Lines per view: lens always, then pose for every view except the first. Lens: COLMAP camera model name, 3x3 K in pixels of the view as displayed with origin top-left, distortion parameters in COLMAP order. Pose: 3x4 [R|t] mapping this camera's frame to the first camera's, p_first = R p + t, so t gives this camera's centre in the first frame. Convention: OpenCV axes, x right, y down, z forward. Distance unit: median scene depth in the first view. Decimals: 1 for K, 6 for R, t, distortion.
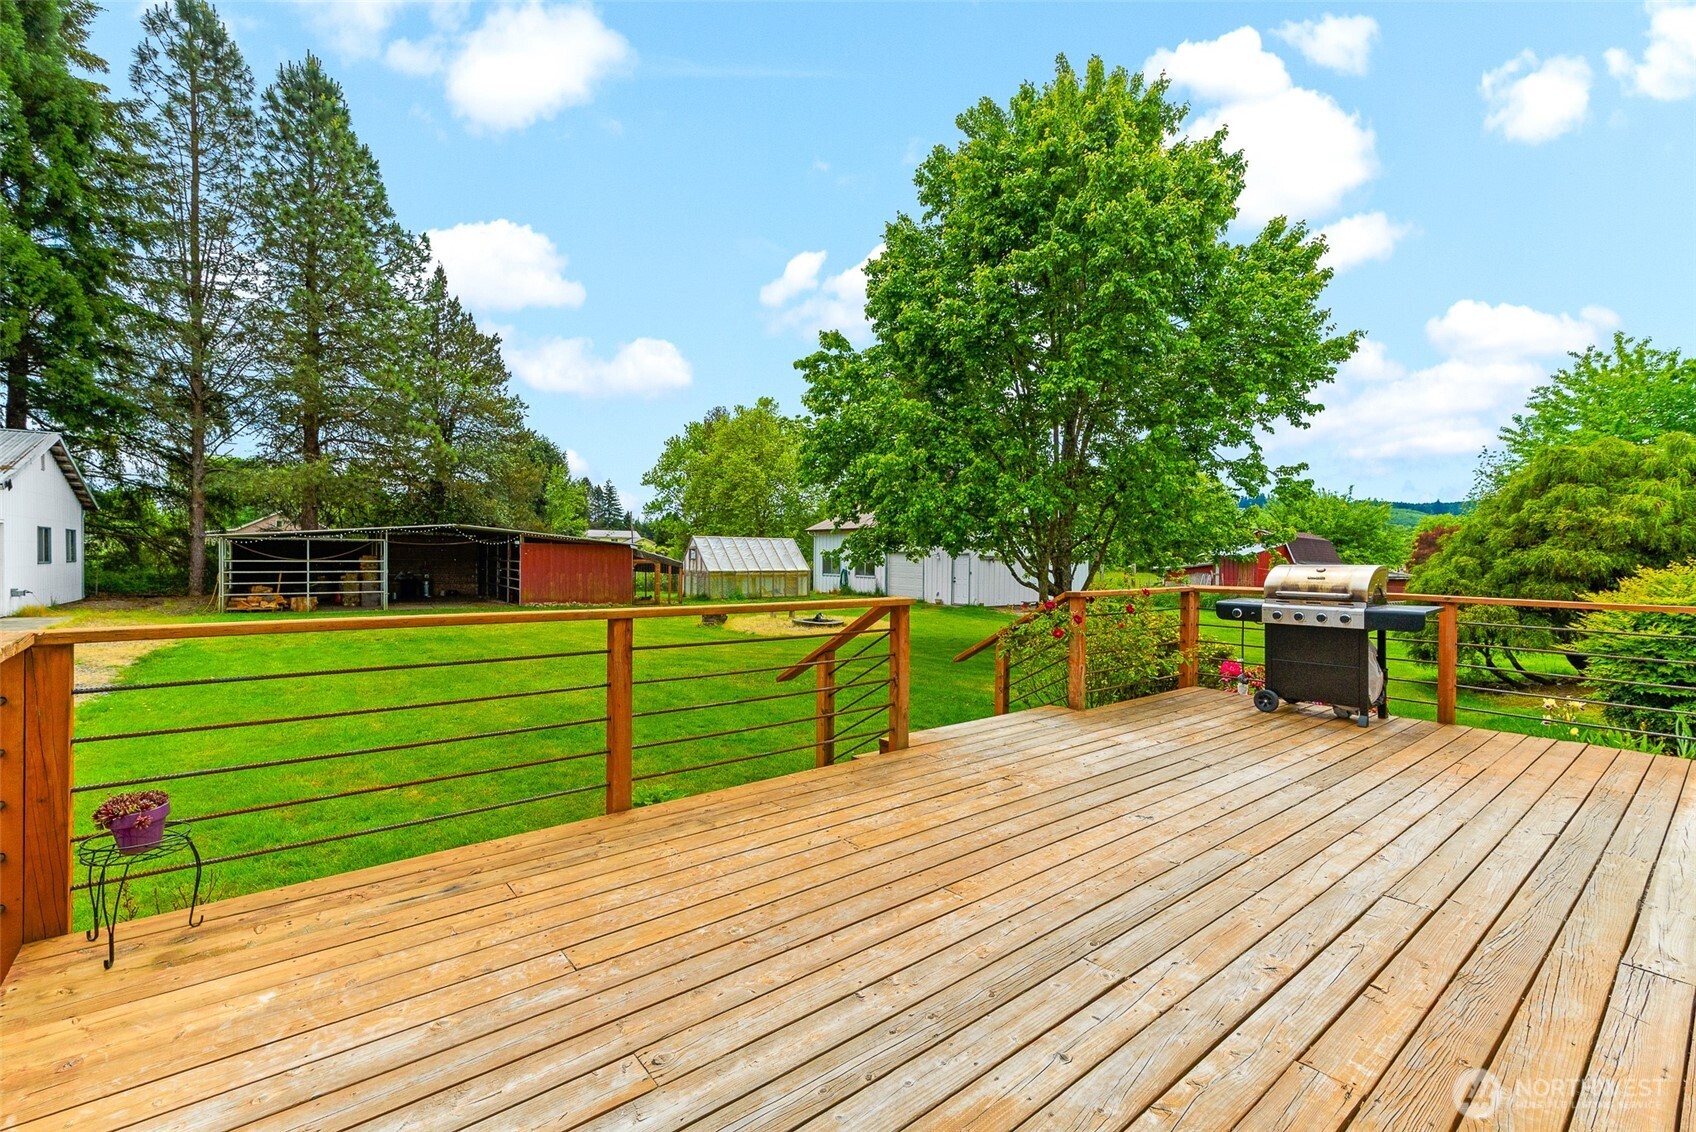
lens RADIAL K [[736.4, 0, 861.4], [0, 736.4, 546.1], [0, 0, 1]] dist [0.010620, 0.000710]
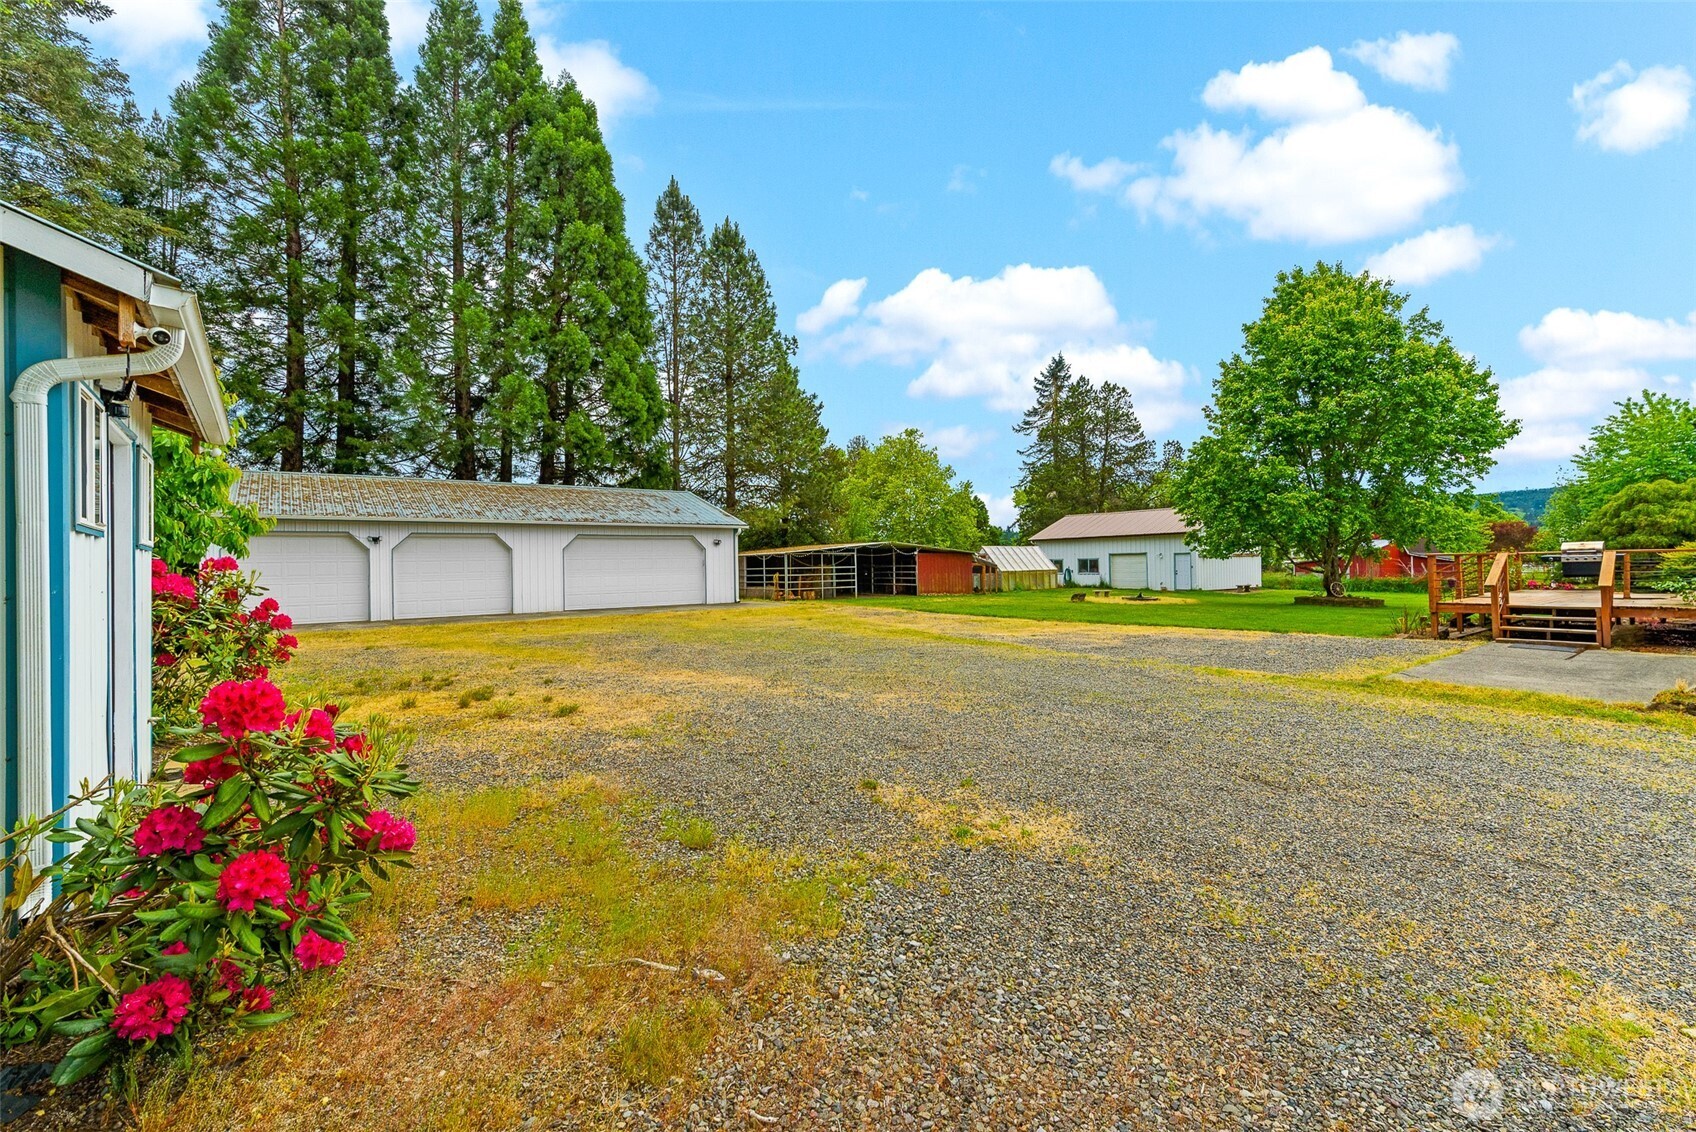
lens RADIAL K [[736.4, 0, 862.3], [0, 736.4, 567.6], [0, 0, 1]] dist [0.010620, 0.000710]
pose [[0.999558, -0.029357, -0.004608, -0.840541], [0.029416, 0.999479, 0.013281, 0.001308], [0.004216, -0.013410, 0.999901, -0.748060]]
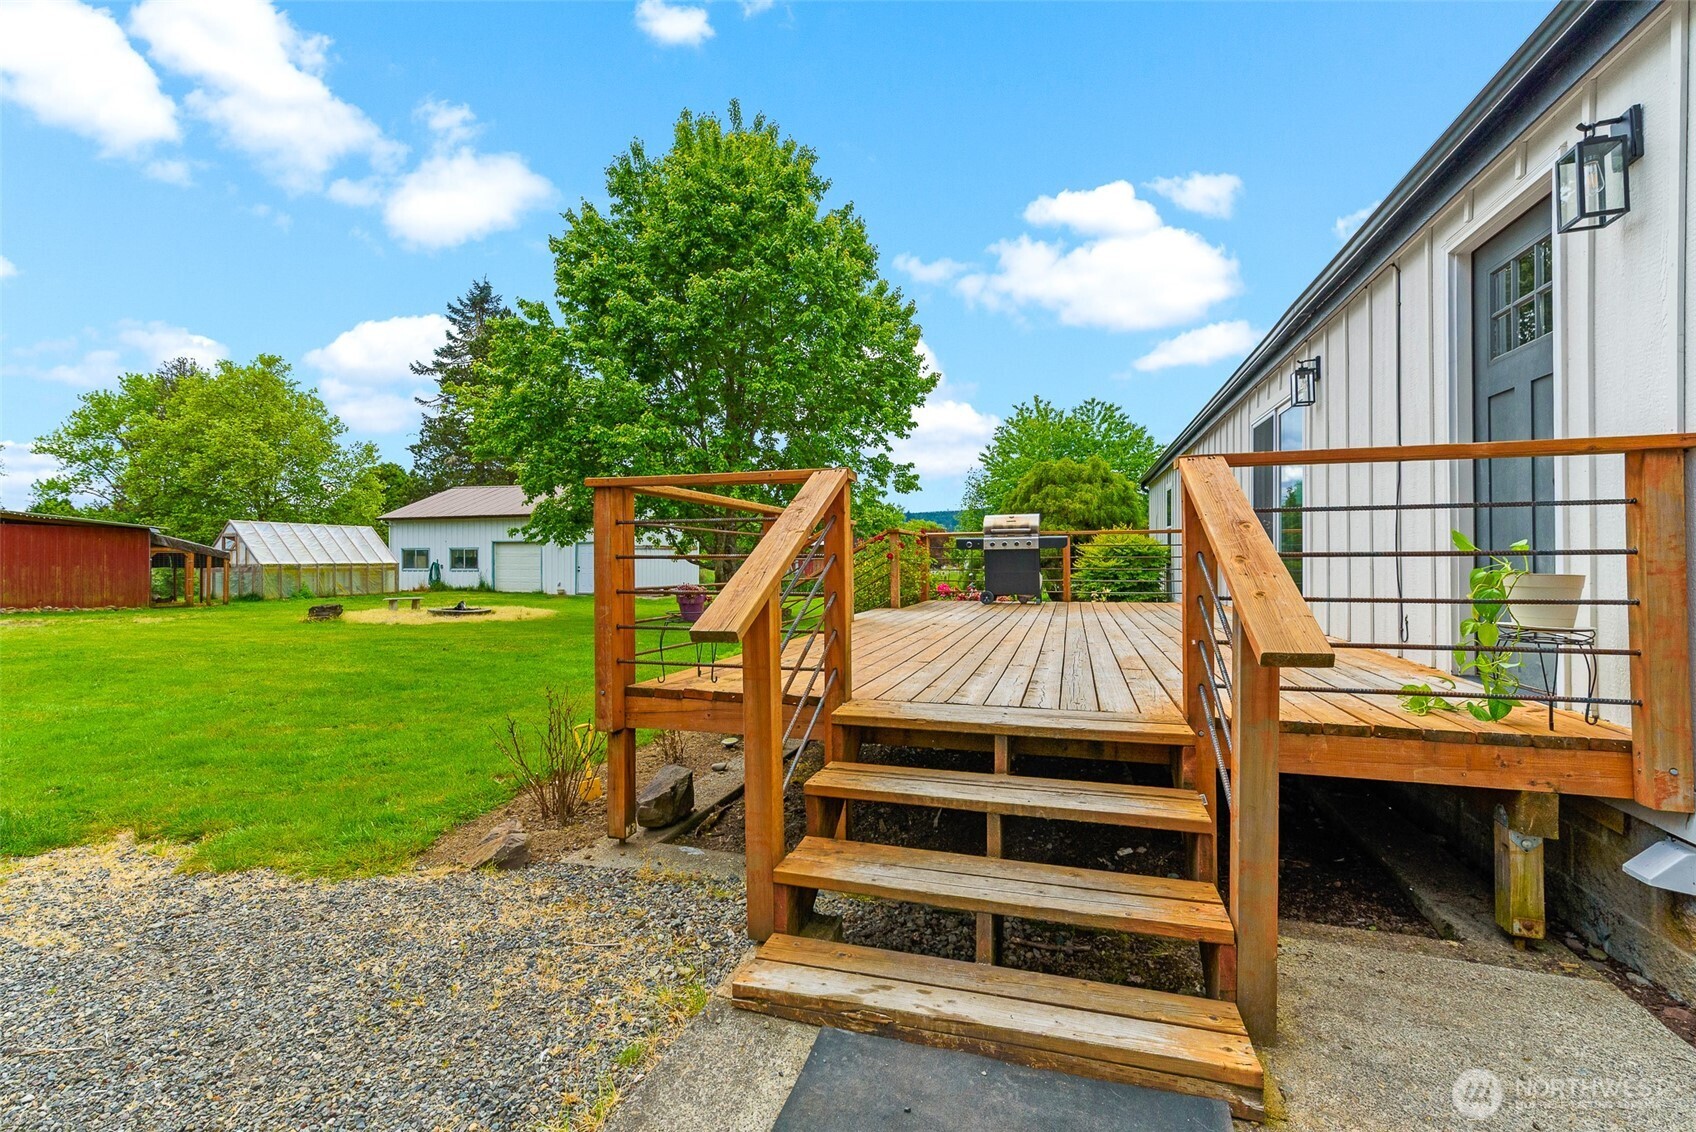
lens RADIAL K [[736.4, 0, 859.9], [0, 736.4, 566.5], [0, 0, 1]] dist [0.010620, 0.000710]
pose [[0.822889, -0.020914, 0.567818, -0.231270], [0.007681, 0.999641, 0.025687, 0.036238], [-0.568151, -0.016776, 0.822754, -0.073442]]
